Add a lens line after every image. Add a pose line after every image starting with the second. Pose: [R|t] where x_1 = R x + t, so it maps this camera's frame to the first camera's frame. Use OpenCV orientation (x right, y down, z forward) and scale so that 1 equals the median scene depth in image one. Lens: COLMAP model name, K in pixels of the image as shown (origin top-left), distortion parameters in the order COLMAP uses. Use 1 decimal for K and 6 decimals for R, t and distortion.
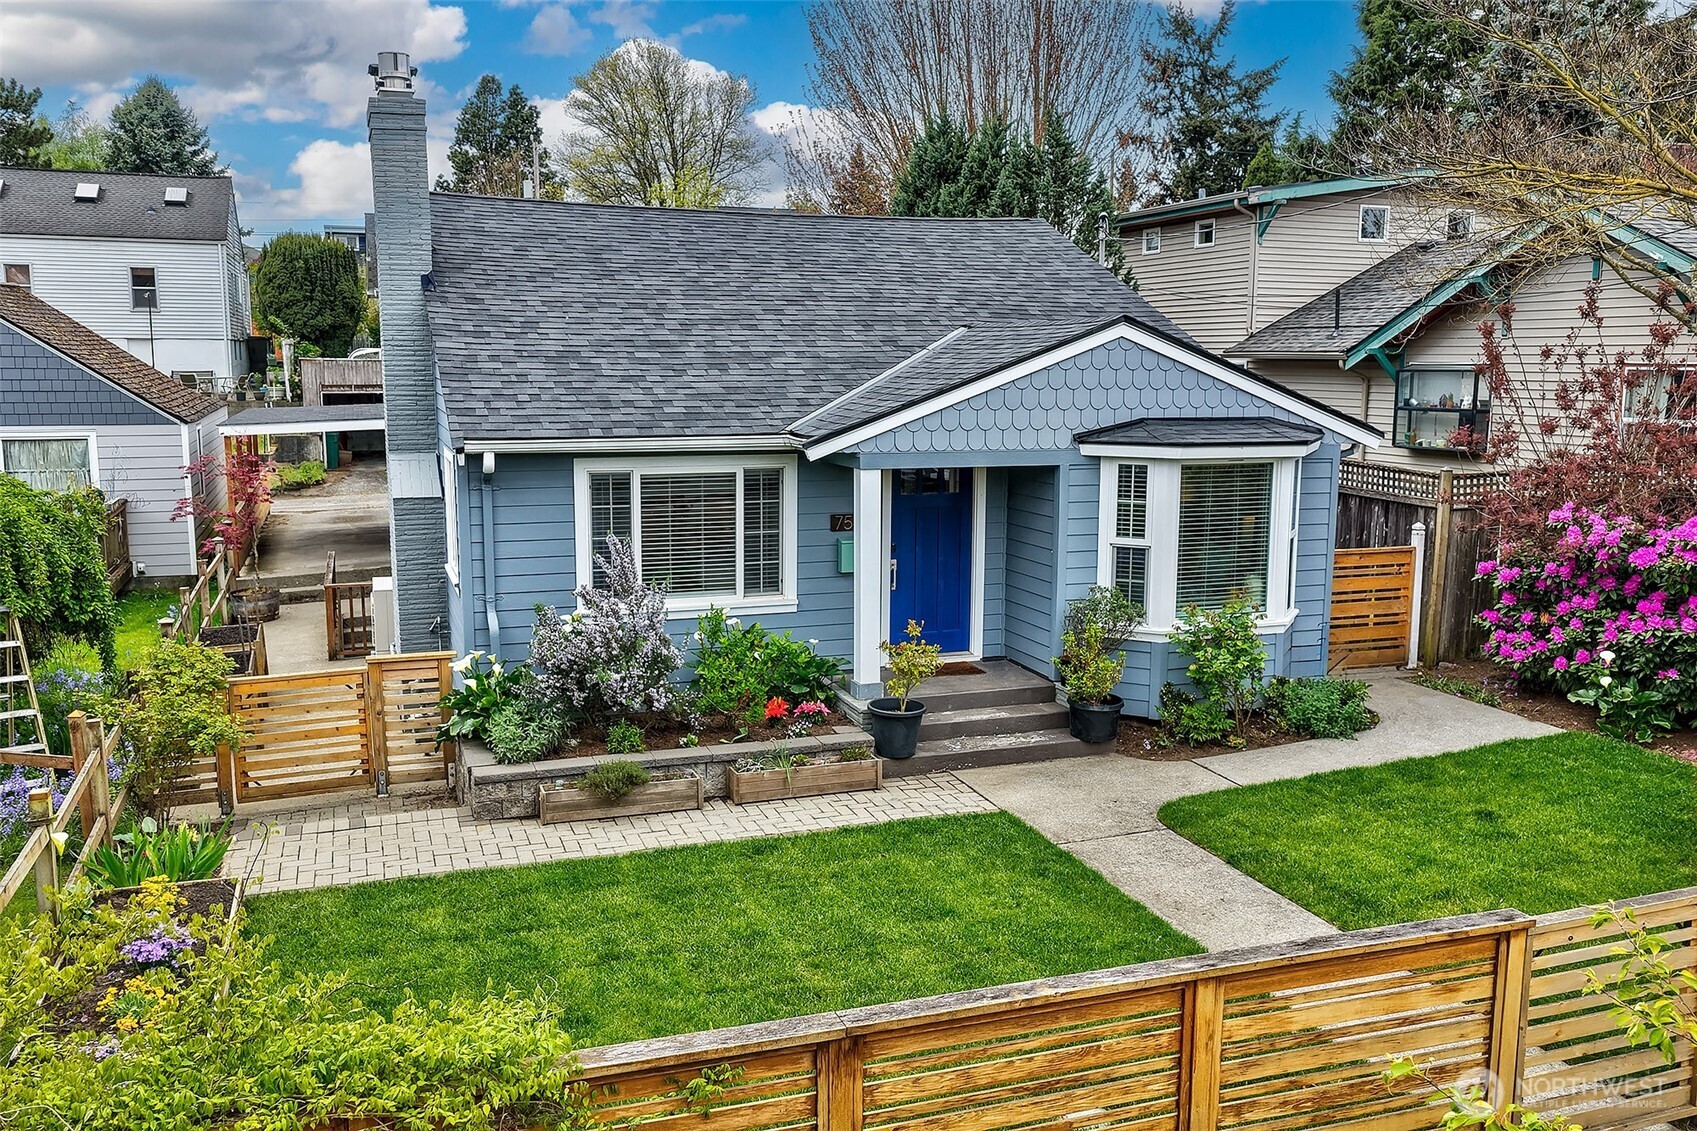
lens RADIAL K [[1356.6, 0, 848.5], [0, 1356.6, 565.5], [0, 0, 1]] dist [-0.004568, 0.011698]
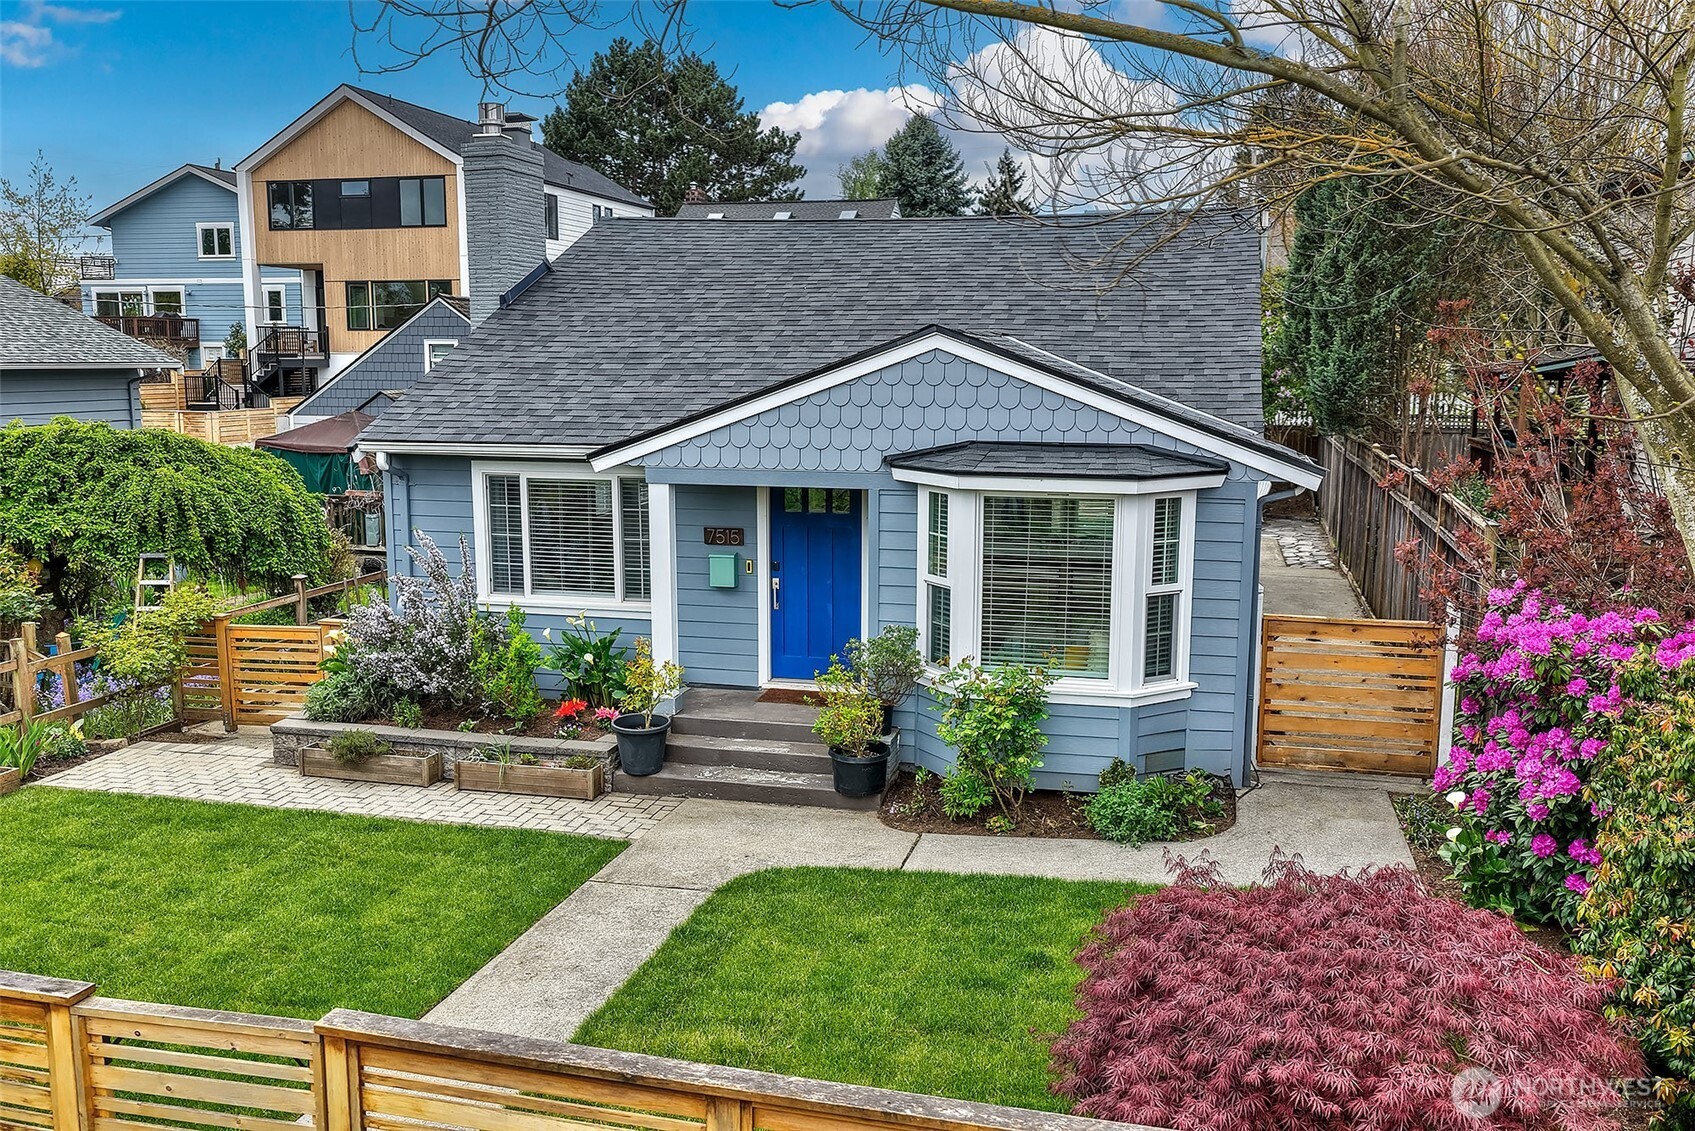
lens RADIAL K [[1355.0, 0, 847.5], [0, 1355.0, 565.5], [0, 0, 1]] dist [-0.004568, 0.011698]
pose [[0.841174, 0.081833, -0.534538, 0.650355], [-0.081977, 0.996356, 0.023531, -0.044284], [0.534515, 0.024026, 0.844817, 0.228335]]
